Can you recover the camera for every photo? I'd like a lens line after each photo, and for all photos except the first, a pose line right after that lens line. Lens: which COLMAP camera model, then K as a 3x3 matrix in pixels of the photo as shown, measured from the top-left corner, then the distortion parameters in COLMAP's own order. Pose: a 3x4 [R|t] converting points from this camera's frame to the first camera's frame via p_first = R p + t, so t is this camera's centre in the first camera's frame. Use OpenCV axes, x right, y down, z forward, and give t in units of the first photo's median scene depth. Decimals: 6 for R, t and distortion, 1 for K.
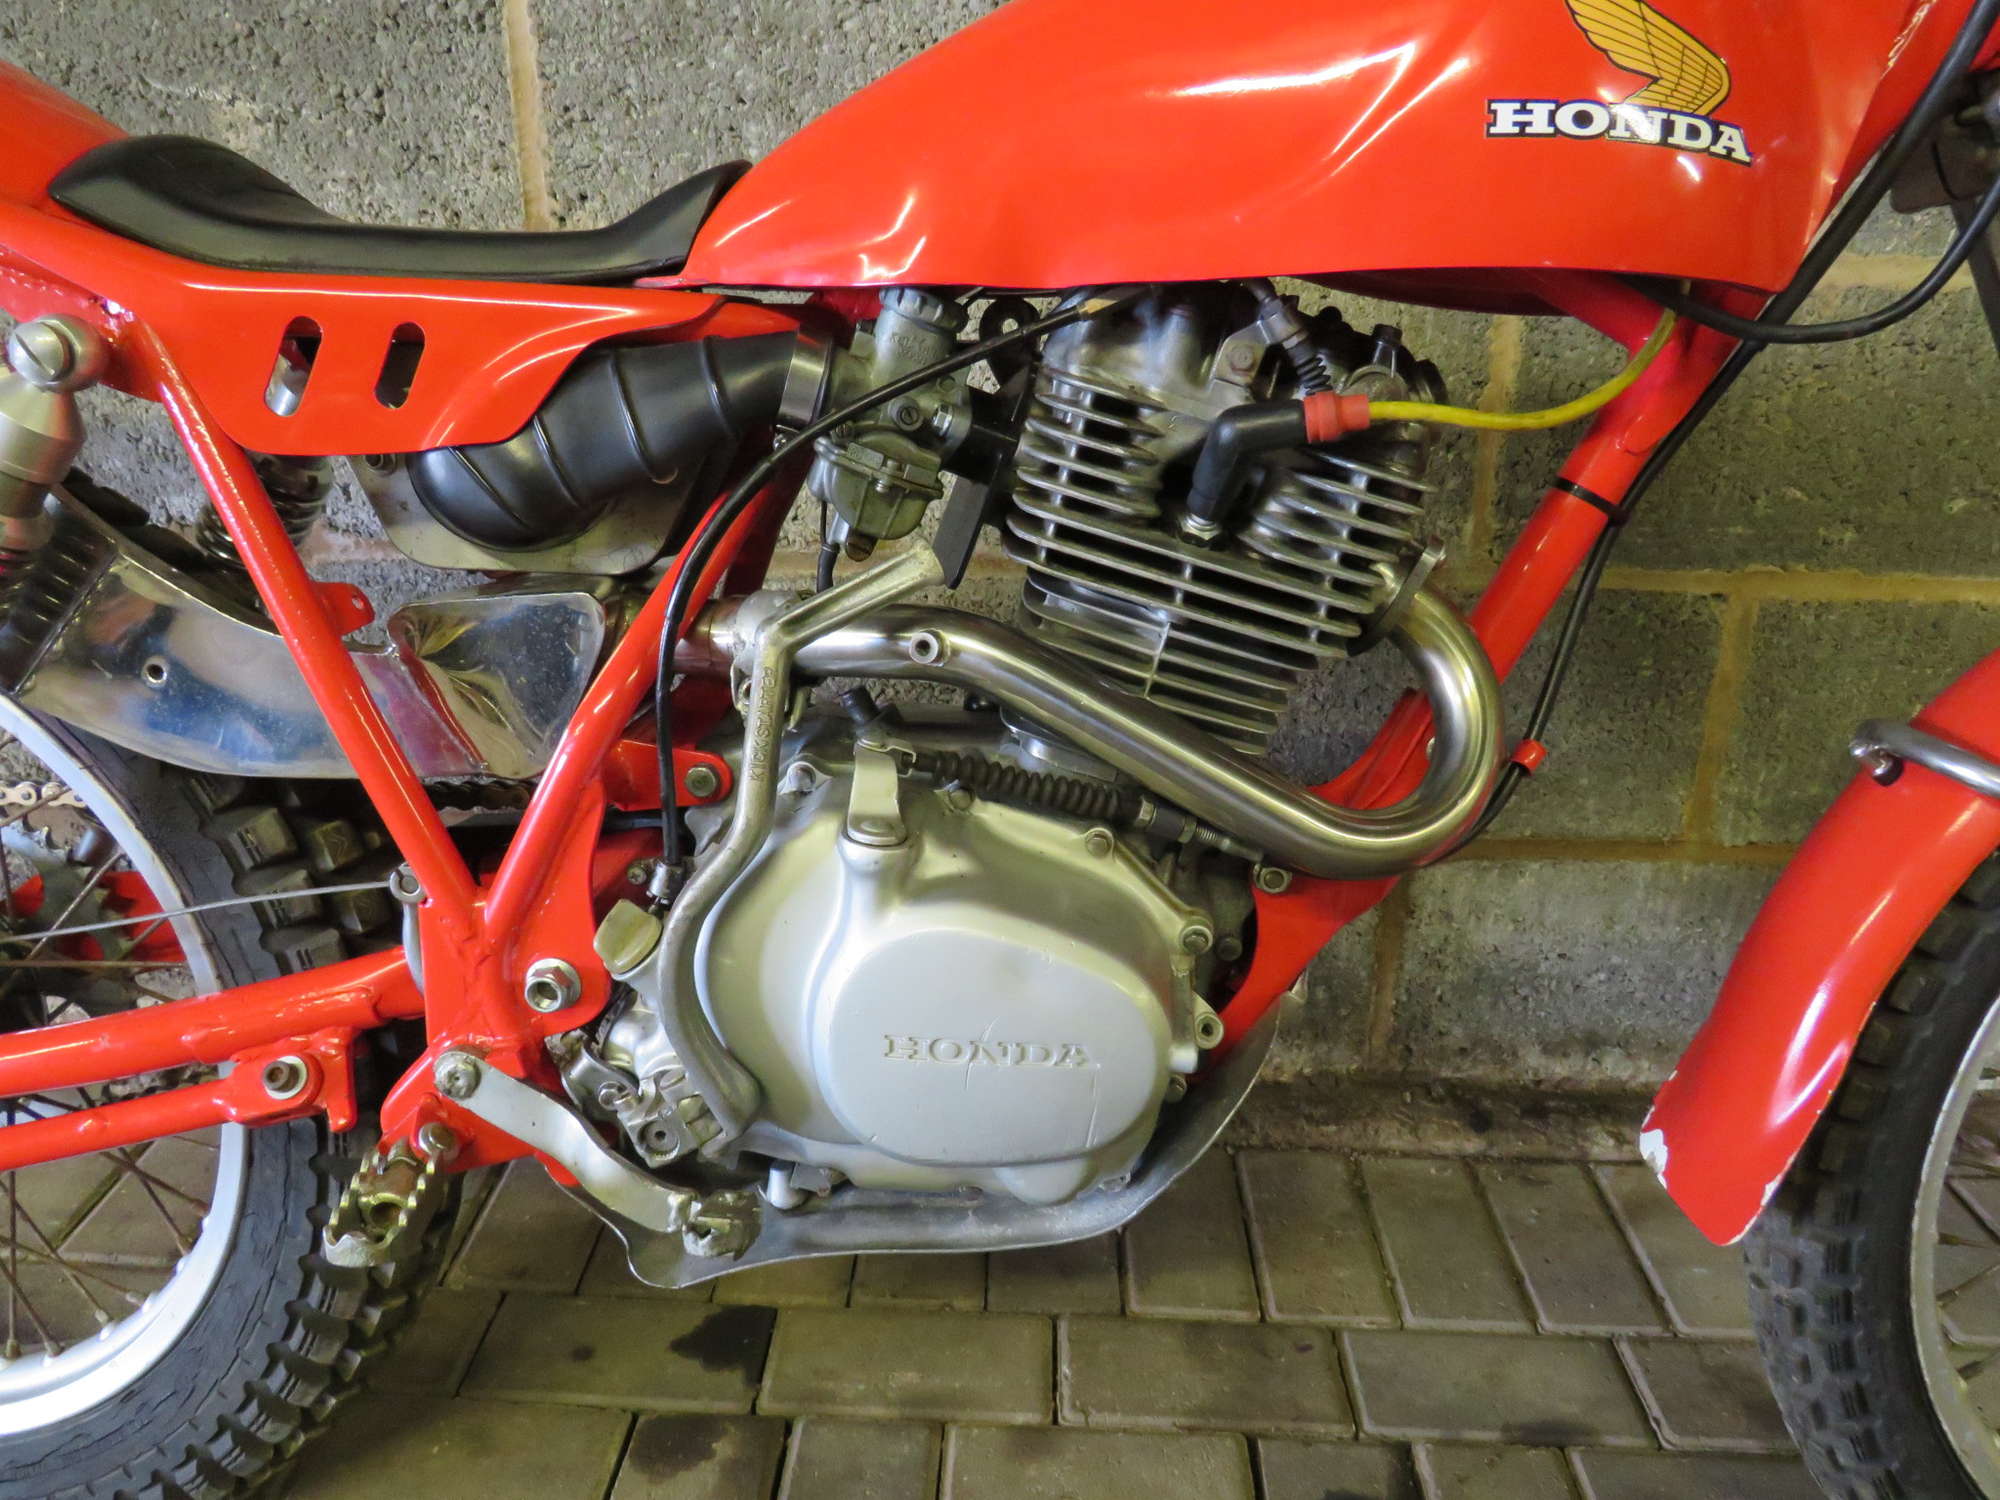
lens RADIAL K [[1410.8, 0, 999.2], [0, 1410.8, 748.7], [0, 0, 1]] dist [-0.029925, 0.004785]
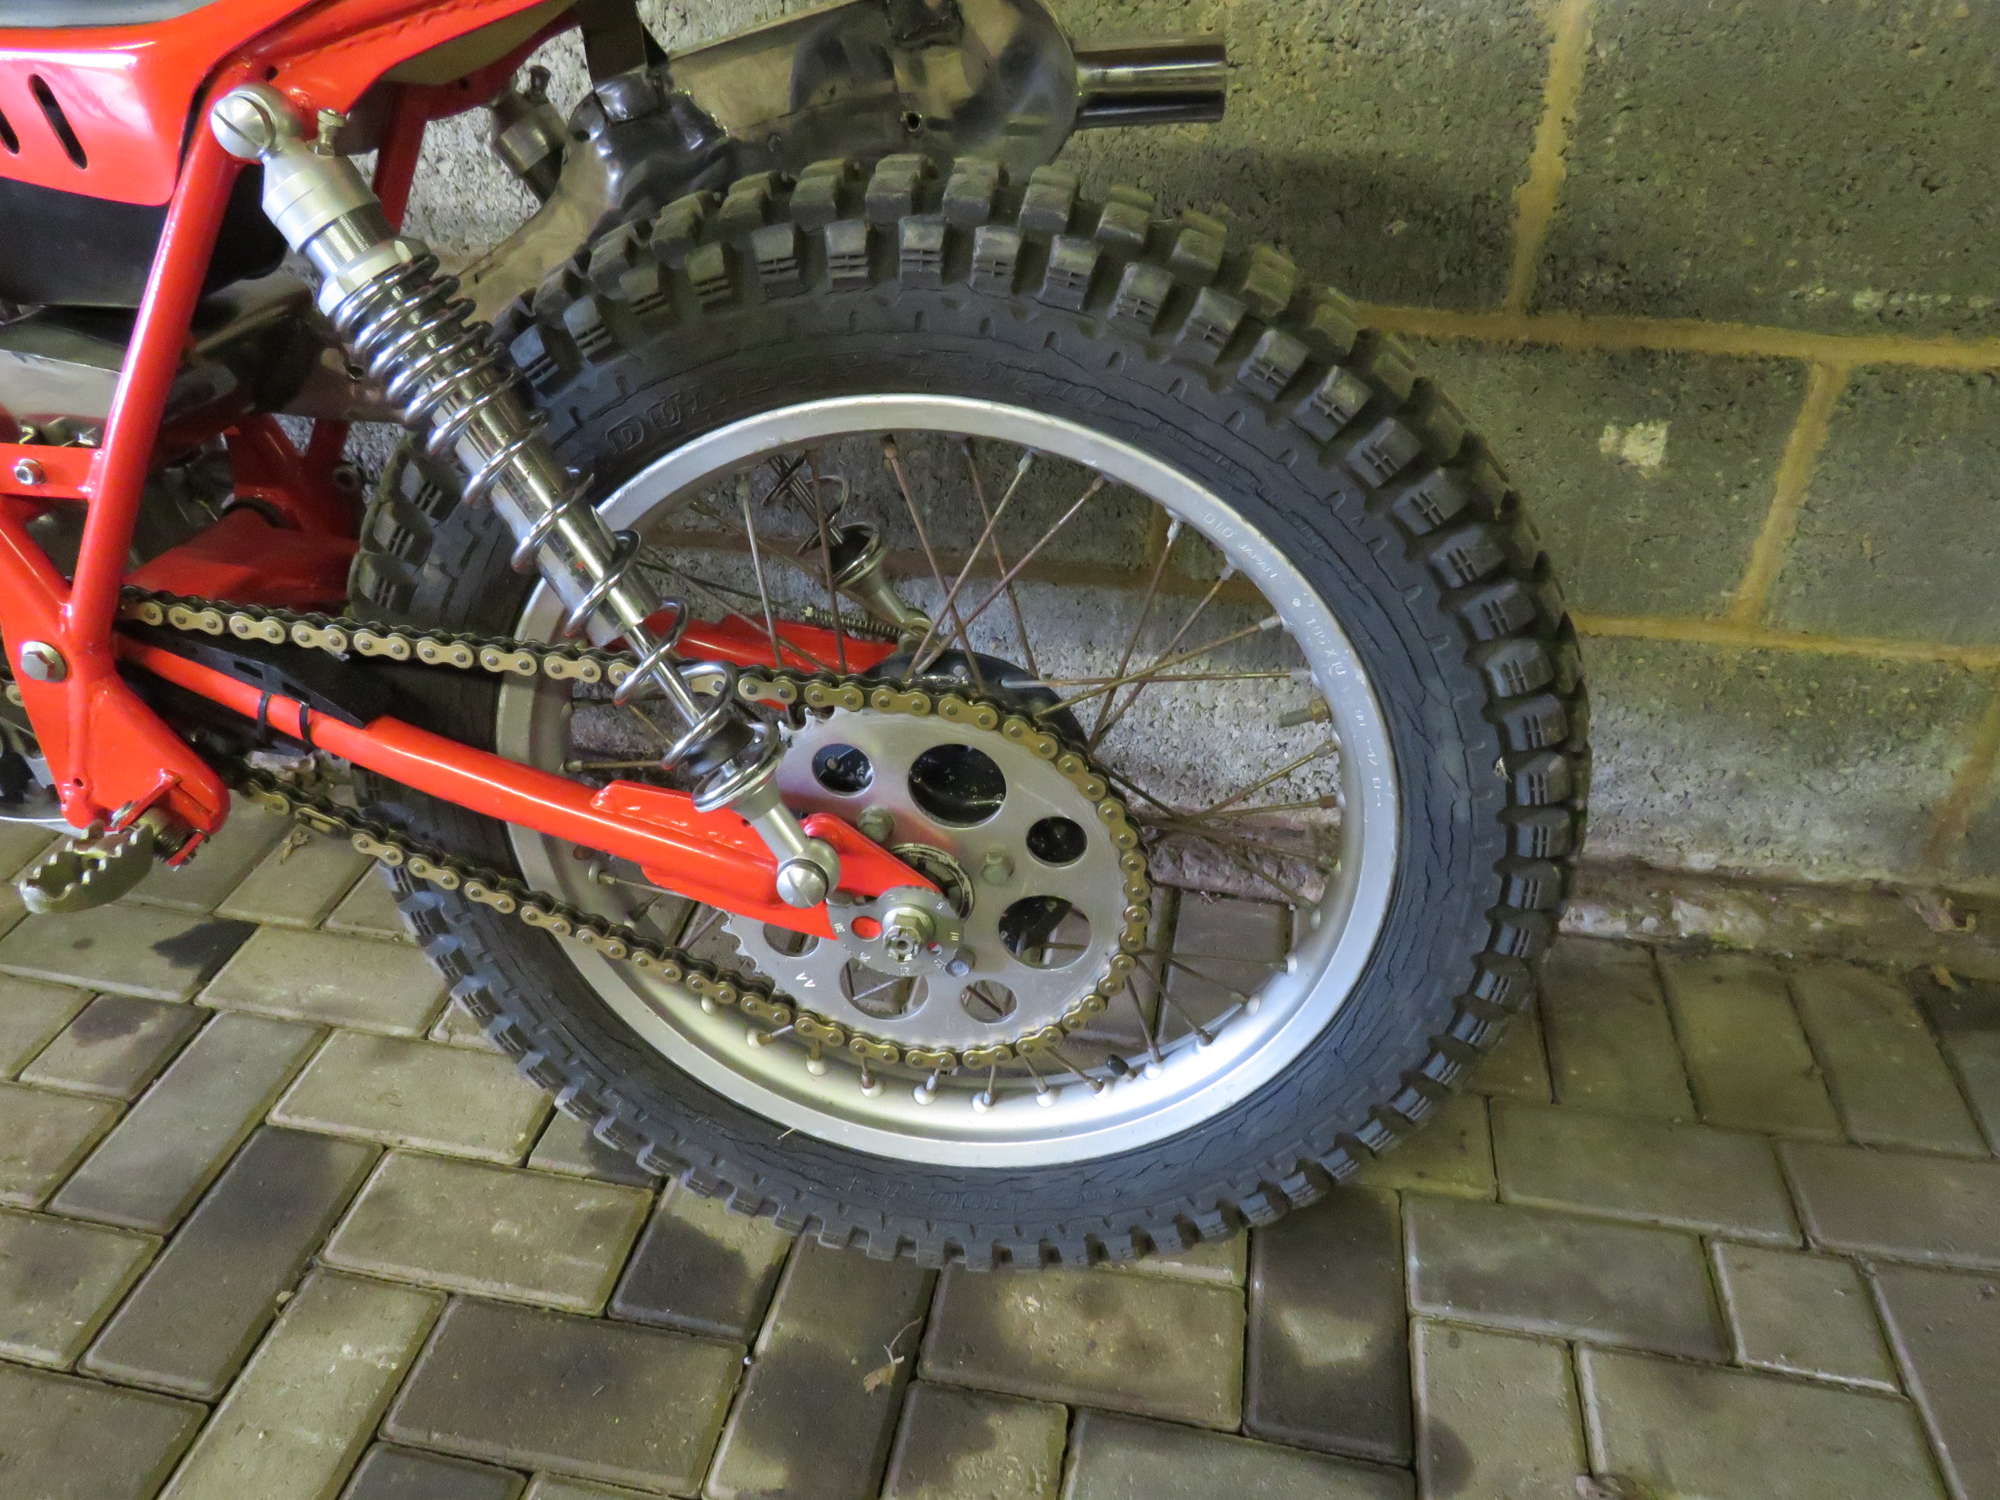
lens RADIAL K [[1410.8, 0, 997.4], [0, 1410.8, 754.0], [0, 0, 1]] dist [-0.029925, 0.004785]
pose [[0.989795, 0.077665, -0.119476, 0.599268], [-0.049103, 0.972964, 0.225676, -0.033333], [0.133773, -0.217507, 0.966848, -0.013198]]
